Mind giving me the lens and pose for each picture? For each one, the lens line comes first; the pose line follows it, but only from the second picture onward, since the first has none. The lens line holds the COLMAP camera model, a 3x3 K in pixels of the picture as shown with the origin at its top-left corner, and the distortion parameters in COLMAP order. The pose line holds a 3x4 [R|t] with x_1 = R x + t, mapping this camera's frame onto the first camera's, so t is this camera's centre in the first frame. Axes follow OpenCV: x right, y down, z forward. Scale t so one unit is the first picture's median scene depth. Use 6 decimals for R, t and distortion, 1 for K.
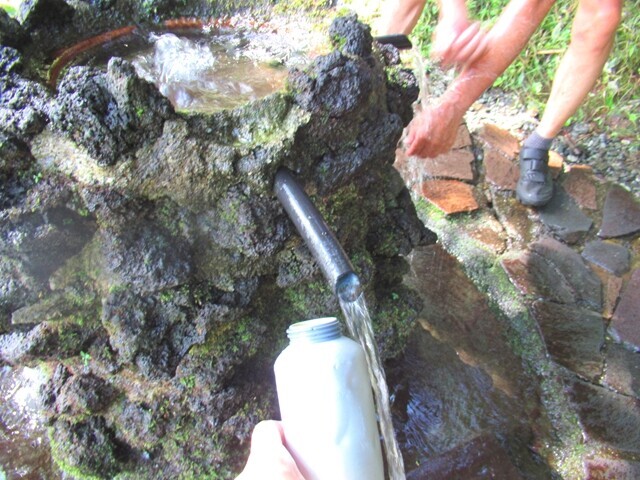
lens RADIAL K [[473.2, 0, 320.0], [0, 473.2, 240.0], [0, 0, 1]] dist [-0.011837, 0.002404]
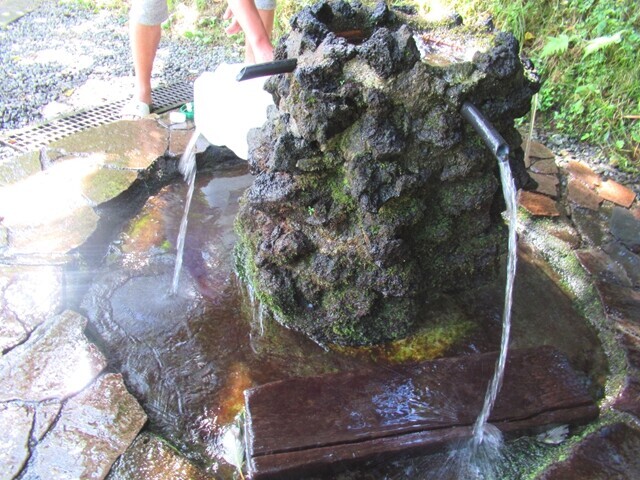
lens RADIAL K [[473.2, 0, 320.0], [0, 473.2, 240.0], [0, 0, 1]] dist [-0.011837, 0.002404]
pose [[0.977611, 0.167939, -0.126779, -0.300617], [-0.182040, 0.977200, -0.109280, 0.656147], [0.105536, 0.129912, 0.985893, -0.755814]]
